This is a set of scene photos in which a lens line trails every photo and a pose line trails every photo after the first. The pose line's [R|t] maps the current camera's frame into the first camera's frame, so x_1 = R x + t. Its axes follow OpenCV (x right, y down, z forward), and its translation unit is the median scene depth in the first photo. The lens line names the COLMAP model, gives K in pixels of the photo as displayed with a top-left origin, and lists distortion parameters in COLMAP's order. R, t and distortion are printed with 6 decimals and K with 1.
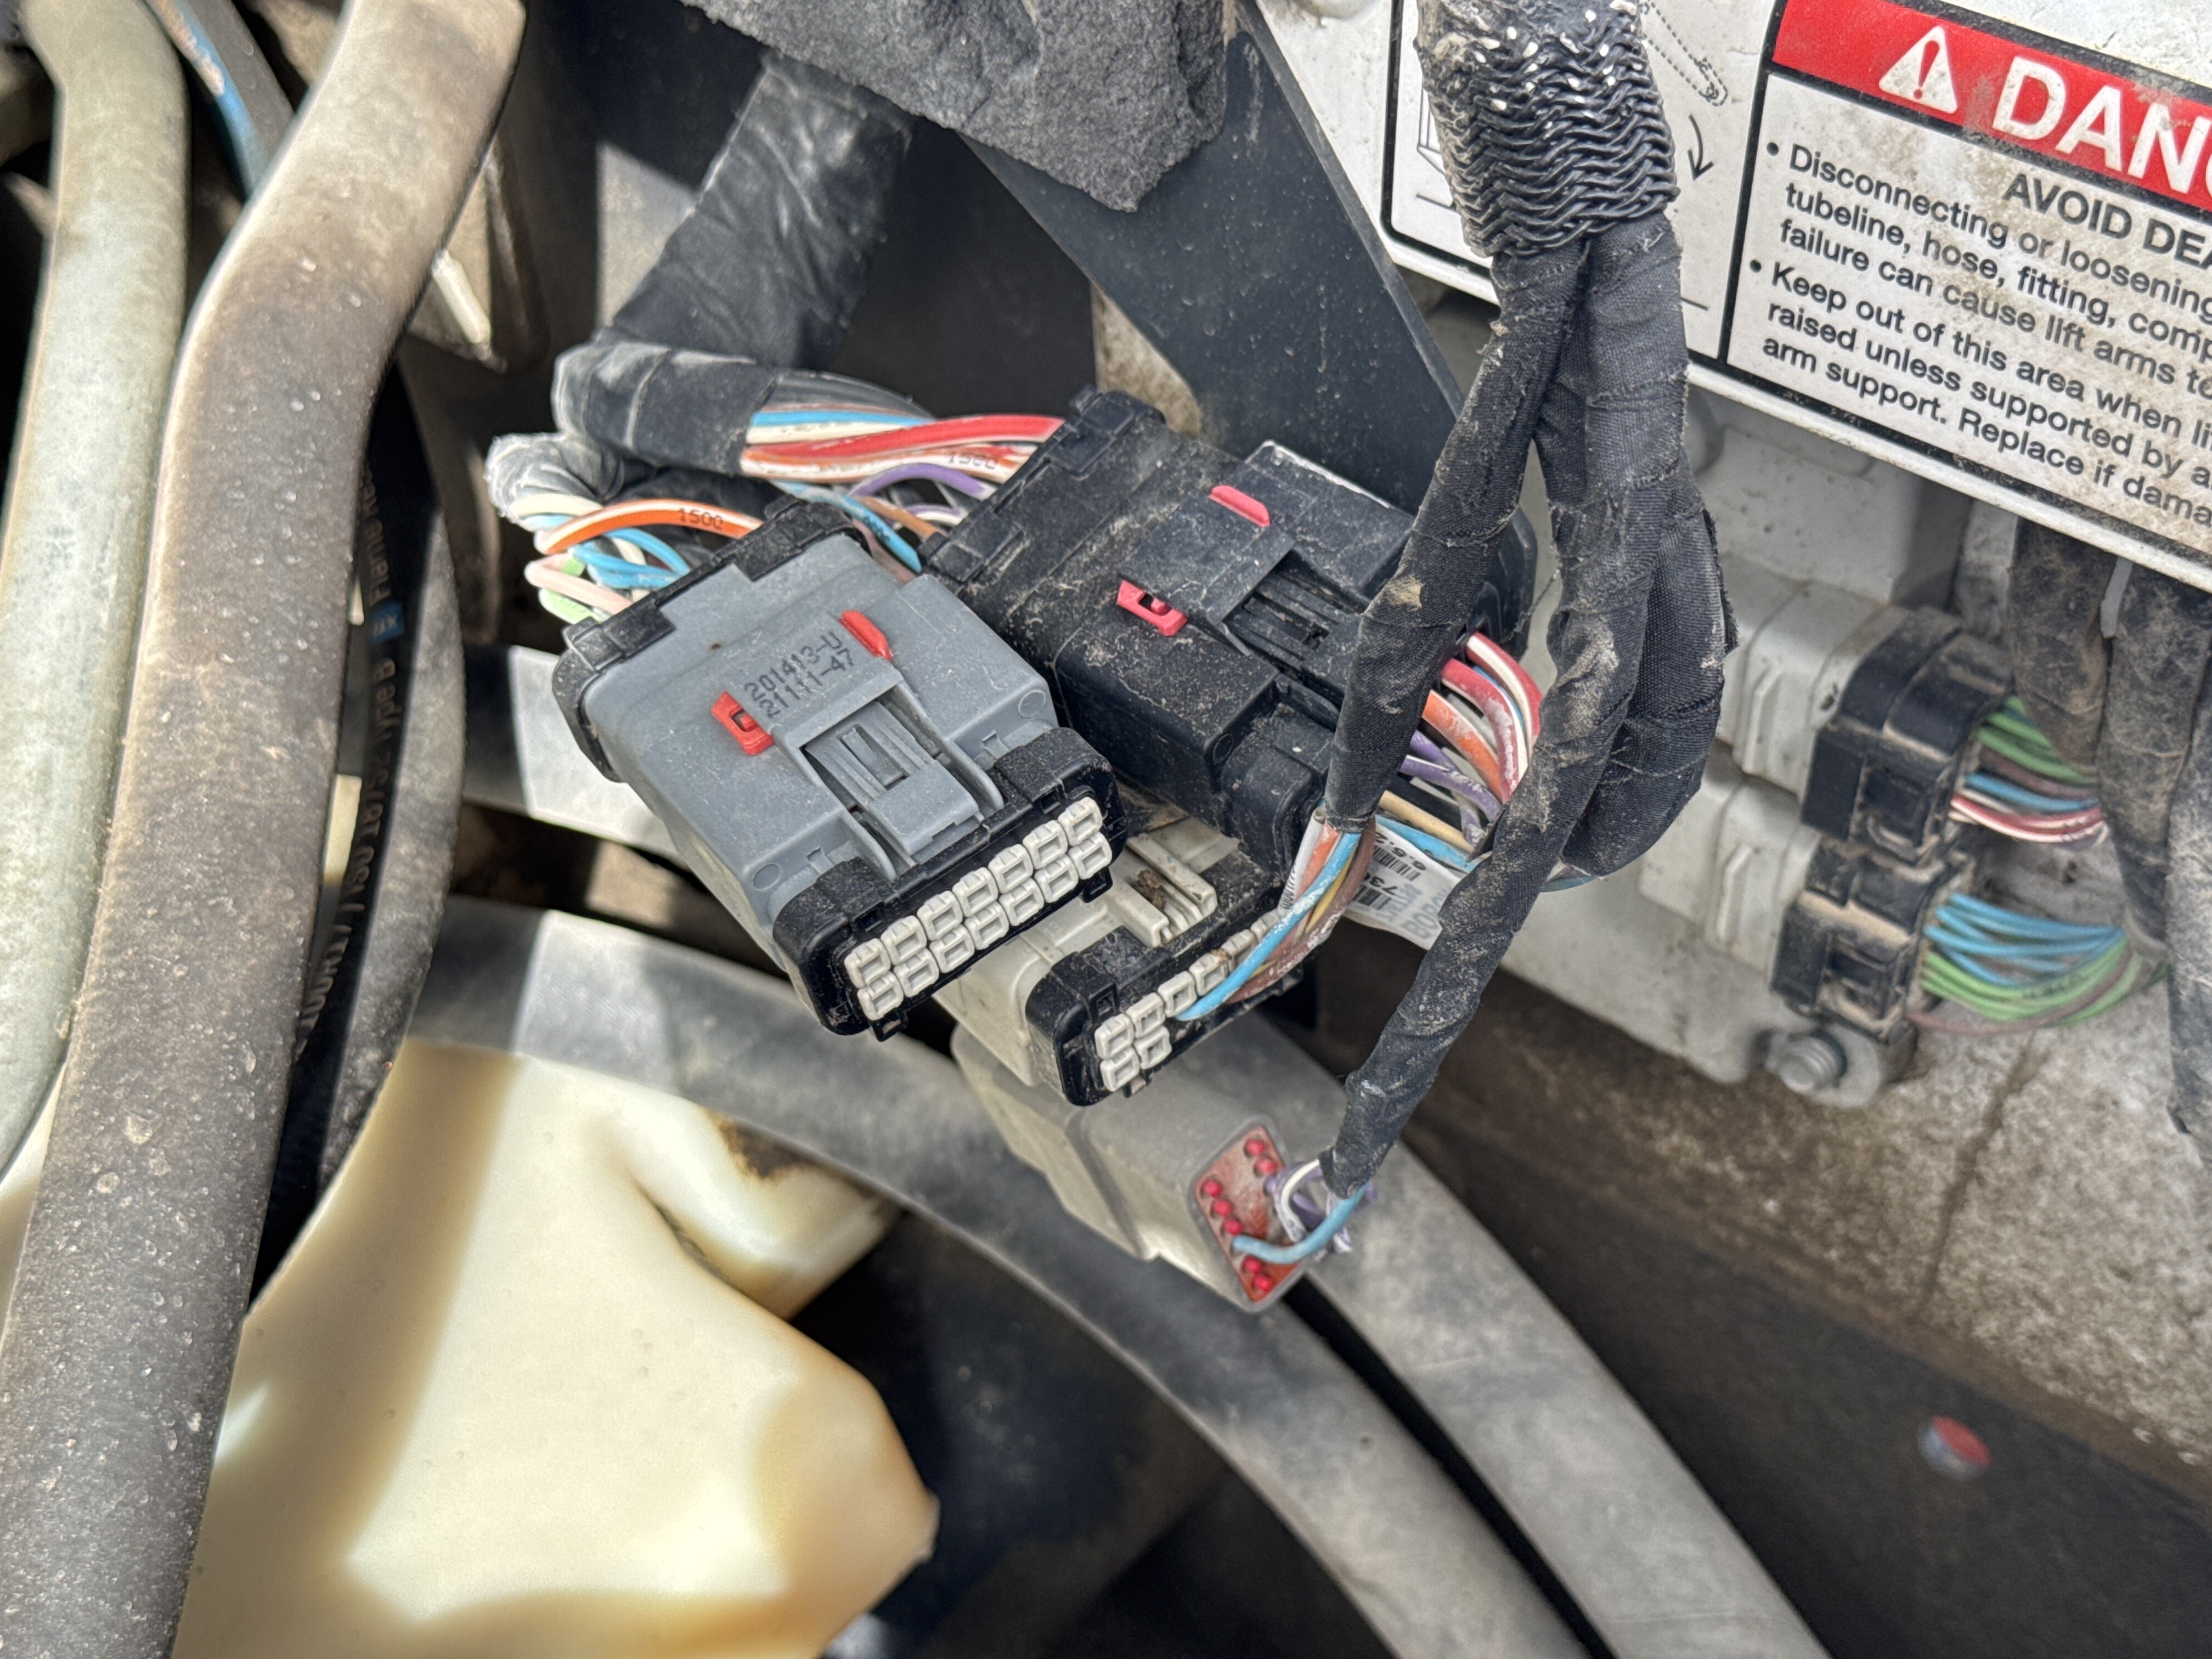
lens RADIAL K [[3187.6, 0, 1112.5], [0, 3187.6, 828.6], [0, 0, 1]] dist [0.004314, 0.000000]
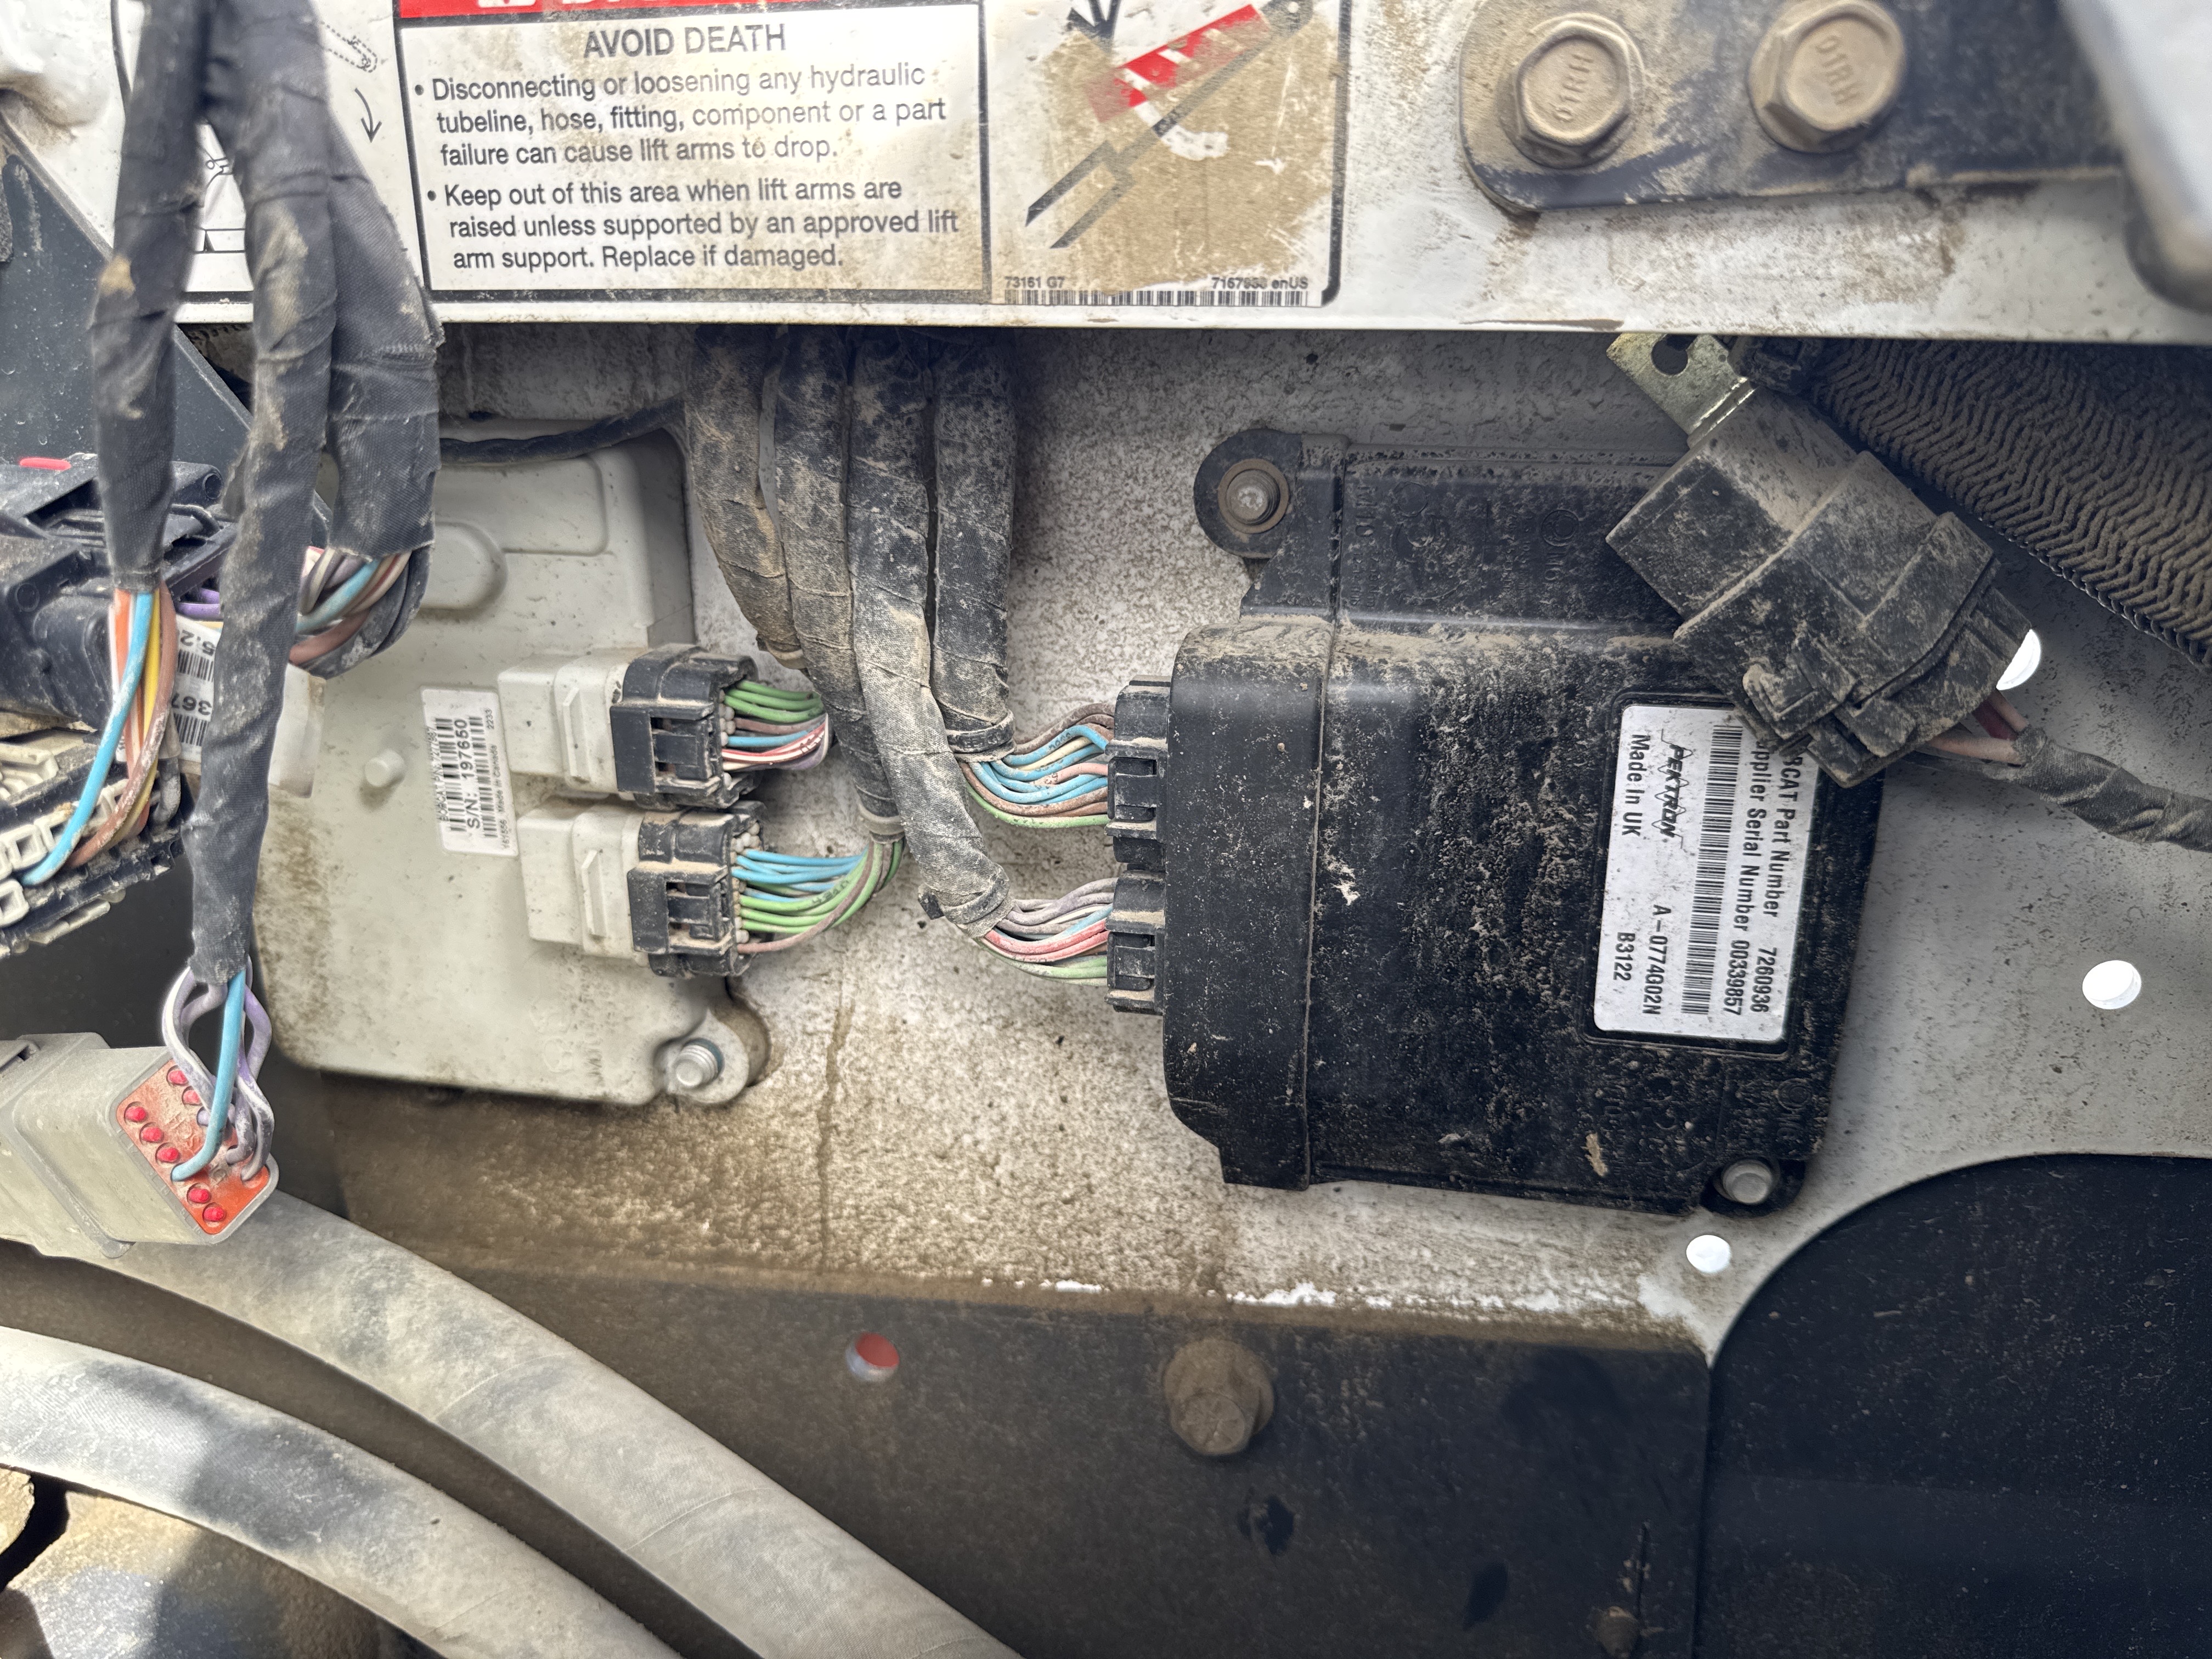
lens RADIAL K [[1607.5, 0, 1104.2], [0, 1607.5, 838.5], [0, 0, 1]] dist [0.023636, -0.019661]
pose [[0.885855, -0.139527, 0.442486, 0.117183], [0.293505, 0.907152, -0.301547, 0.367003], [-0.359328, 0.396999, 0.844556, 0.444158]]
